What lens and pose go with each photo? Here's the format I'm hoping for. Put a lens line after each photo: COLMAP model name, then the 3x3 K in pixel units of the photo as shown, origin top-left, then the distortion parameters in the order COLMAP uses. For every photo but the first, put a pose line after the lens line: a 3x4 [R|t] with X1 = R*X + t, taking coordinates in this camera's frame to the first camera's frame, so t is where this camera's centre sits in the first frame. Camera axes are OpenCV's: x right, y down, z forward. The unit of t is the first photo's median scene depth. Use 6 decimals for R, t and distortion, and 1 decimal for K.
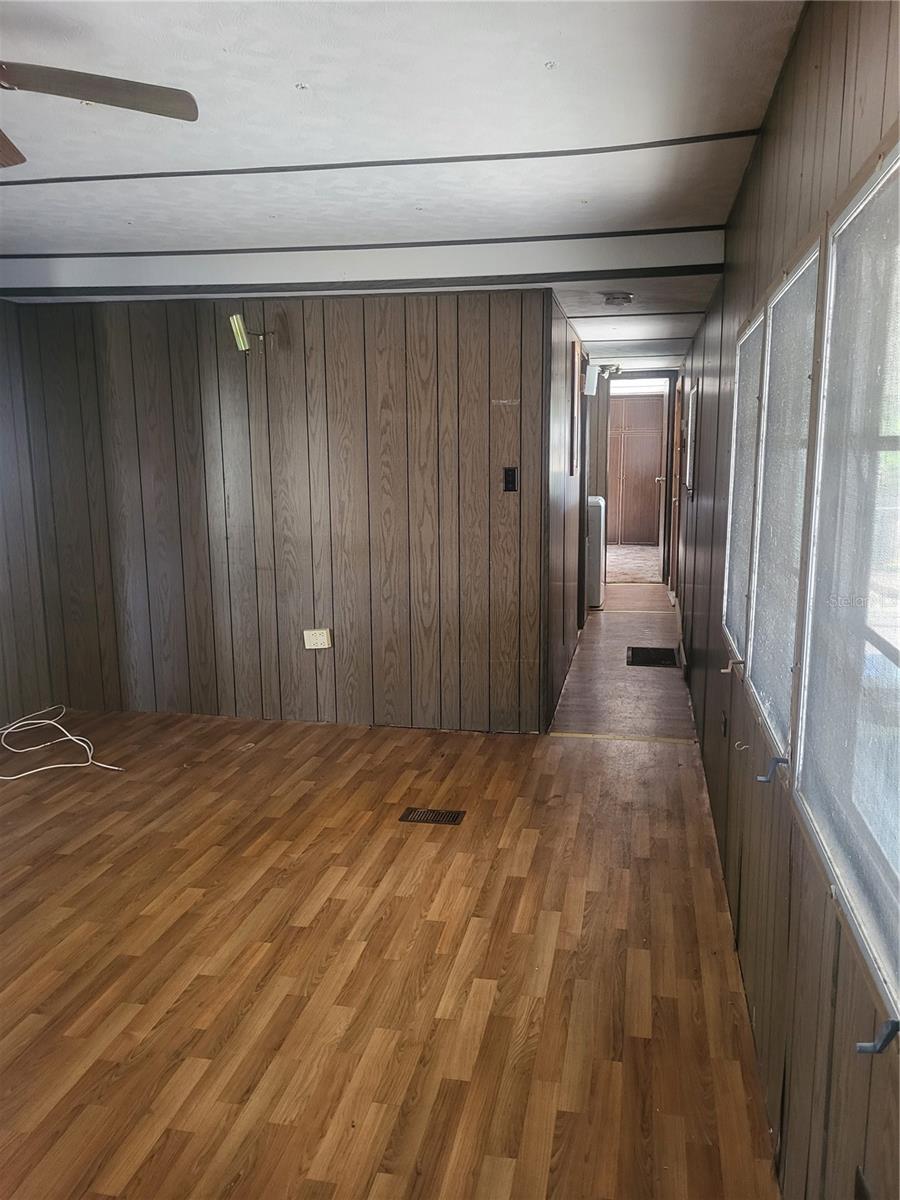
lens RADIAL K [[910.8, 0, 468.6], [0, 910.8, 605.8], [0, 0, 1]] dist [0.047236, -0.040458]
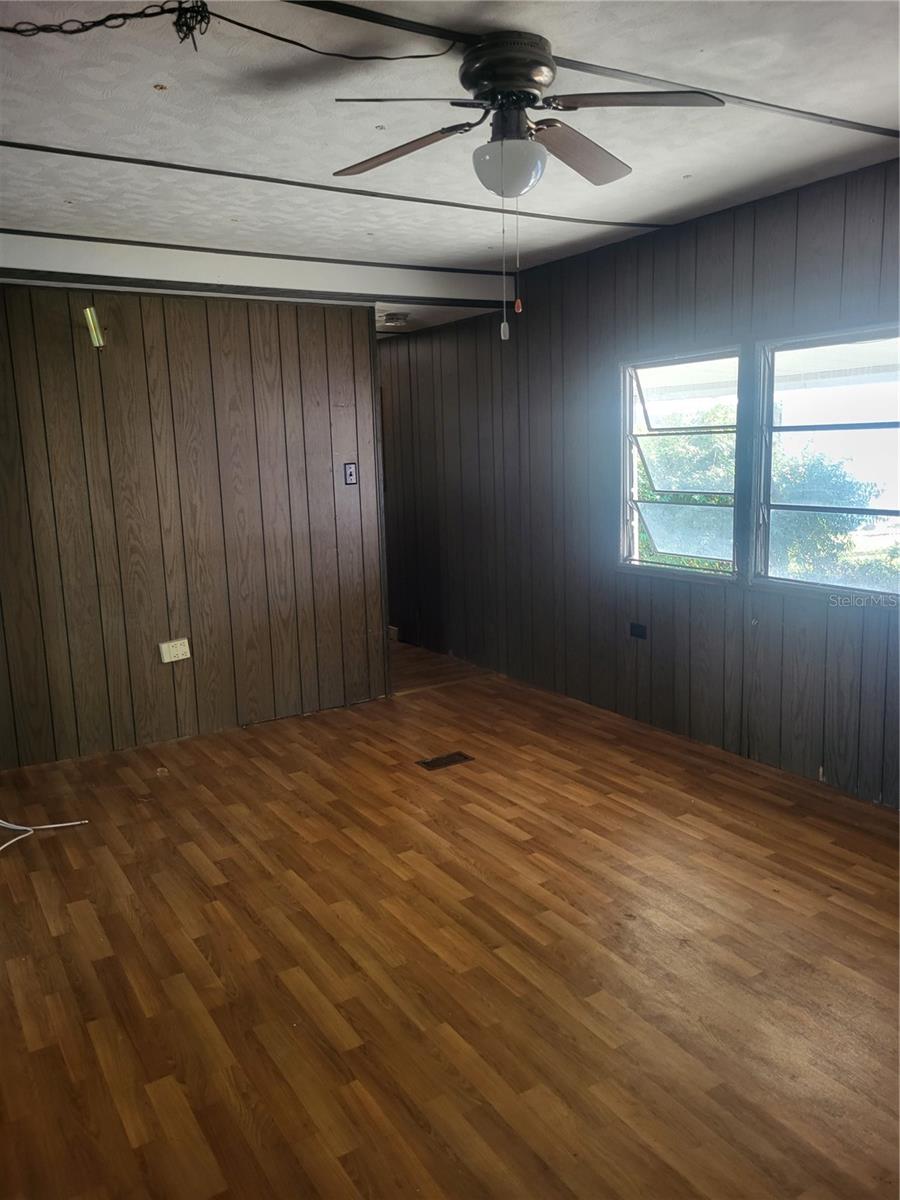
lens RADIAL K [[910.8, 0, 456.8], [0, 910.8, 589.4], [0, 0, 1]] dist [0.047236, -0.040458]
pose [[0.734388, -0.129312, 0.666298, -0.705182], [0.146466, 0.988747, 0.030457, -0.015520], [-0.662738, 0.075222, 0.745063, 0.105727]]
